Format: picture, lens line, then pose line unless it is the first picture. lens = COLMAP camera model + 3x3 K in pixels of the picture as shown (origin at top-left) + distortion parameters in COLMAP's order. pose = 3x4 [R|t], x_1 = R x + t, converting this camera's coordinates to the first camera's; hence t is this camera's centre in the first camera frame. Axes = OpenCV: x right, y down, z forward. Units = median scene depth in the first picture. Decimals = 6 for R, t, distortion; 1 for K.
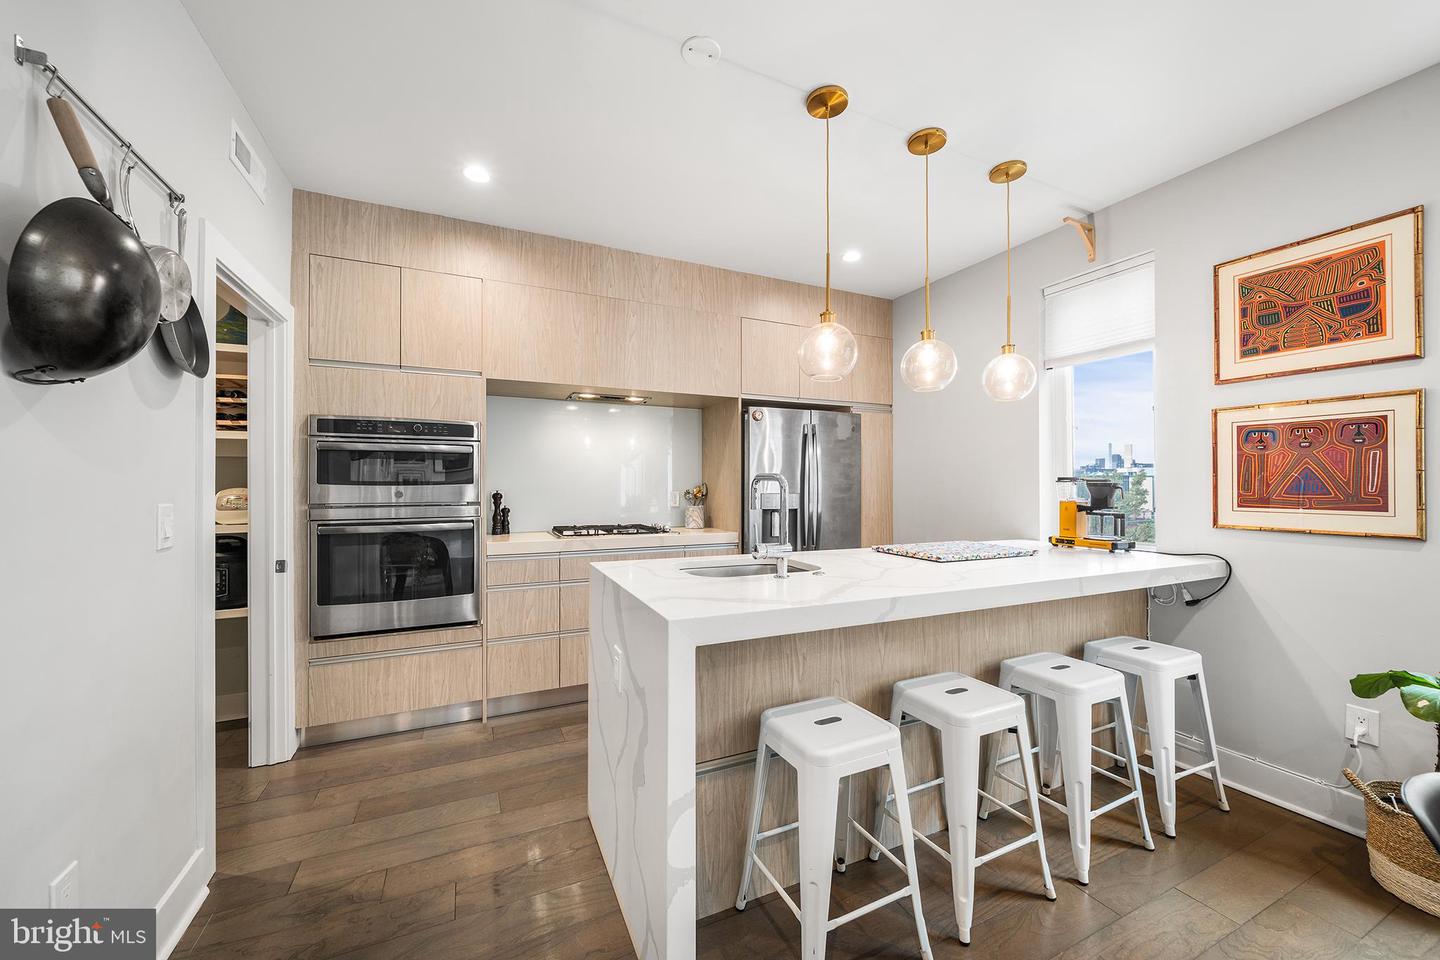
lens RADIAL K [[540.4, 0, 716.6], [0, 540.4, 478.5], [0, 0, 1]] dist [-0.001692, -0.000037]
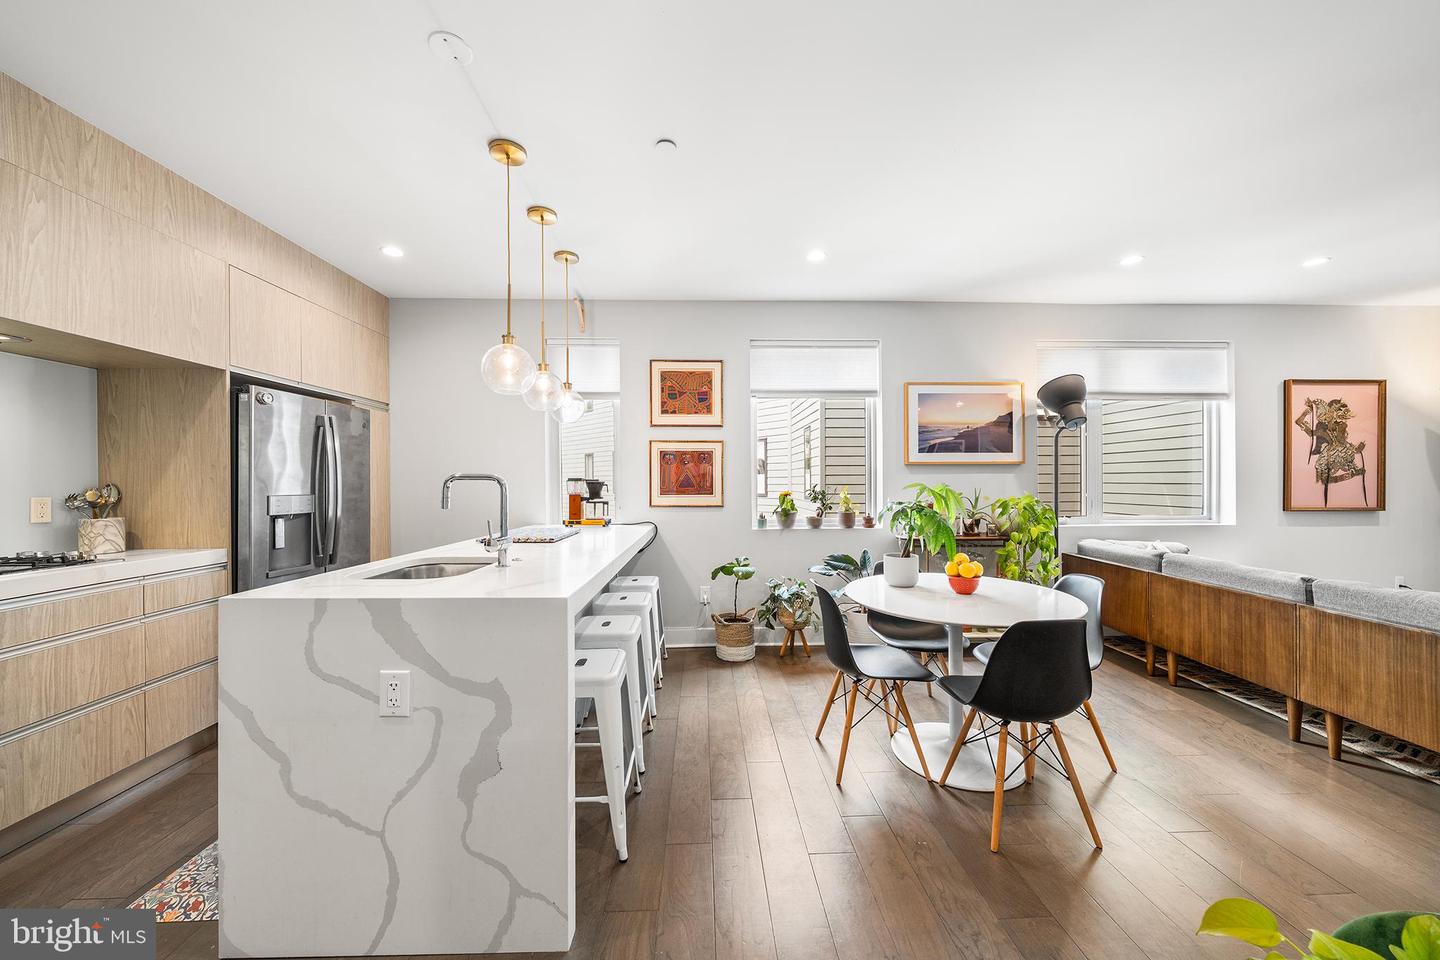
lens RADIAL K [[501.5, 0, 720.0], [0, 501.5, 480.0], [0, 0, 1]] dist [-0.000185, 0.000015]
pose [[0.395033, 0.000958, 0.918666, -0.427163], [-0.005975, 0.999981, 0.001527, -0.001372], [-0.918647, -0.006092, 0.395032, 0.111869]]
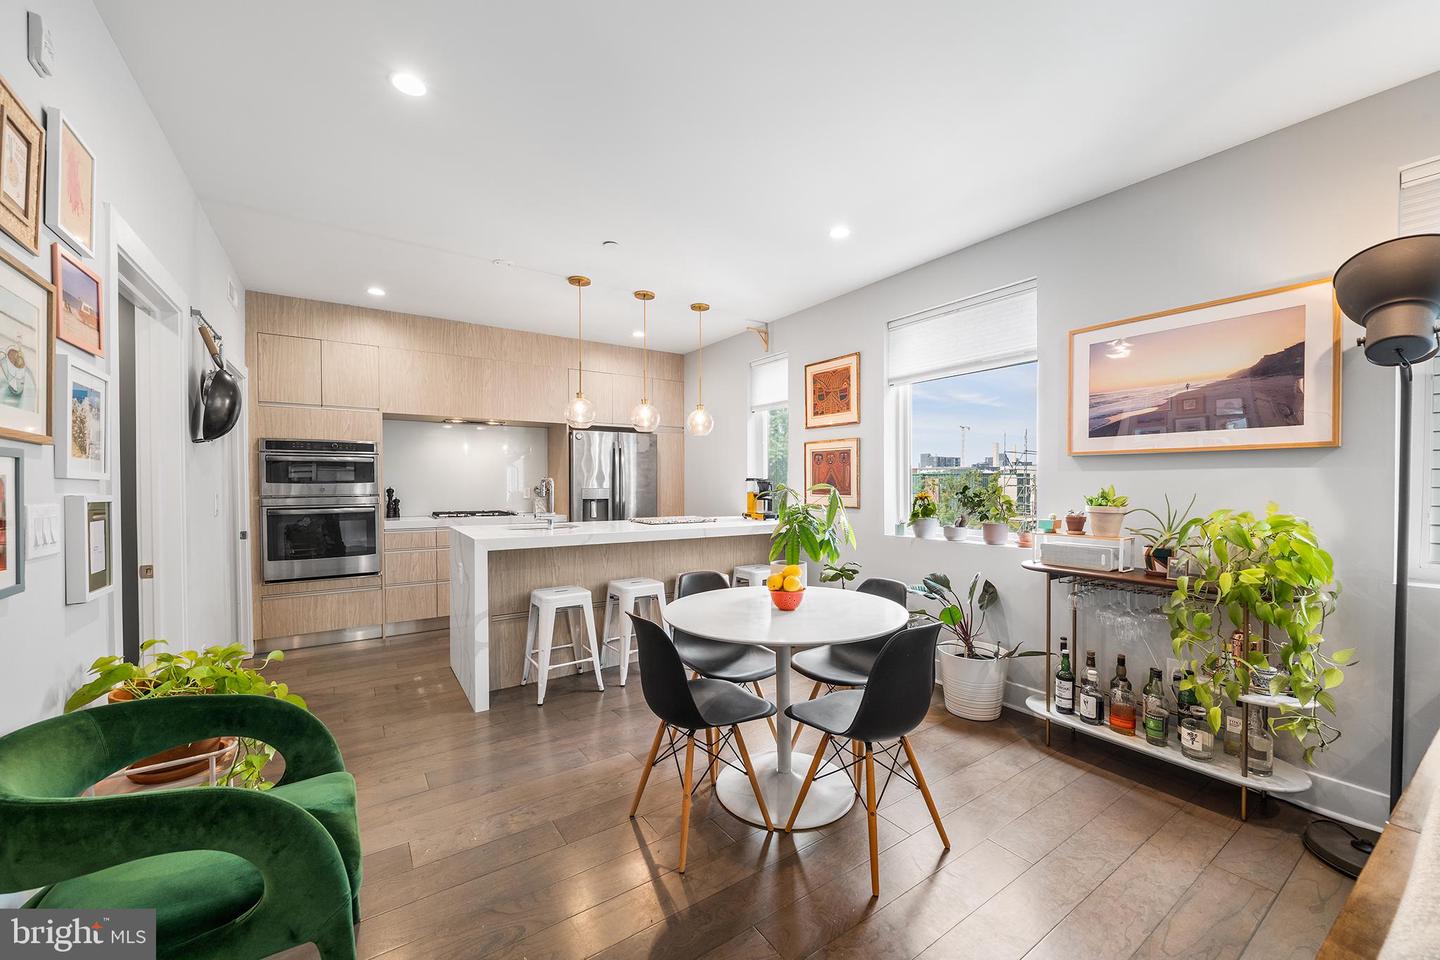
lens RADIAL K [[555.7, 0, 719.8], [0, 555.7, 488.5], [0, 0, 1]] dist [0.000363, -0.000025]
pose [[0.986488, -0.003280, 0.163803, 0.262728], [-0.000418, 0.999746, 0.022536, -0.009165], [-0.163835, -0.022300, 0.986236, -0.730481]]
